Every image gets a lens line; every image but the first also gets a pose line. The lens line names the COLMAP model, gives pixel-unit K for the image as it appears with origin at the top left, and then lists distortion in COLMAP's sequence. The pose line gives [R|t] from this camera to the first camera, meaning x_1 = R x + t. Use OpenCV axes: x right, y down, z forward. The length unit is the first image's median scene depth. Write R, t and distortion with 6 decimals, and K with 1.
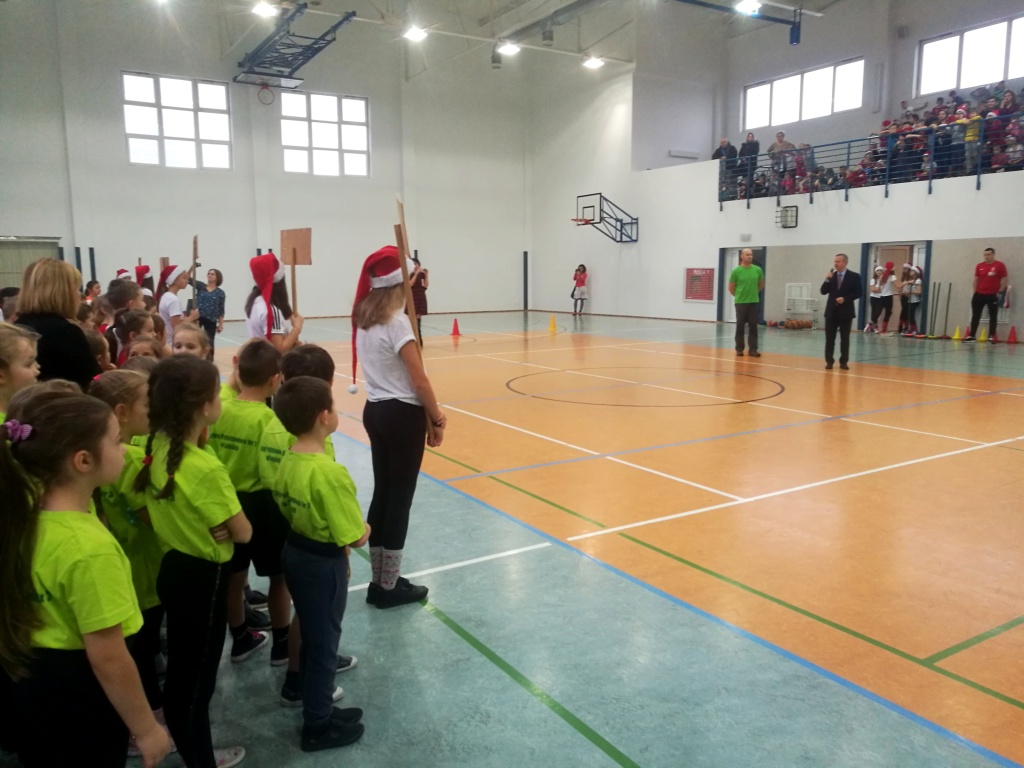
lens RADIAL K [[797.7, 0, 512.0], [0, 797.7, 384.0], [0, 0, 1]] dist [-0.000329, 0.043393]
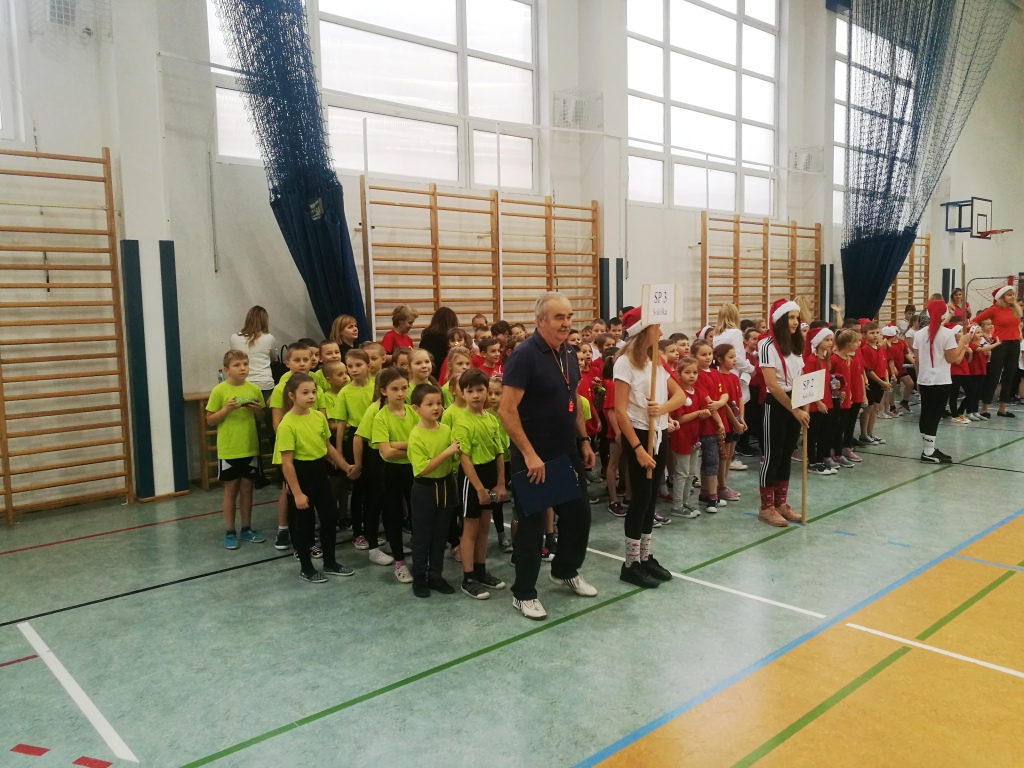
lens RADIAL K [[797.7, 0, 512.0], [0, 797.7, 384.0], [0, 0, 1]] dist [-0.000329, 0.043393]
pose [[0.170533, 0.091607, -0.981084, 1.136807], [-0.119917, 0.990198, 0.071614, -0.116579], [0.978028, 0.105436, 0.179846, 0.596065]]
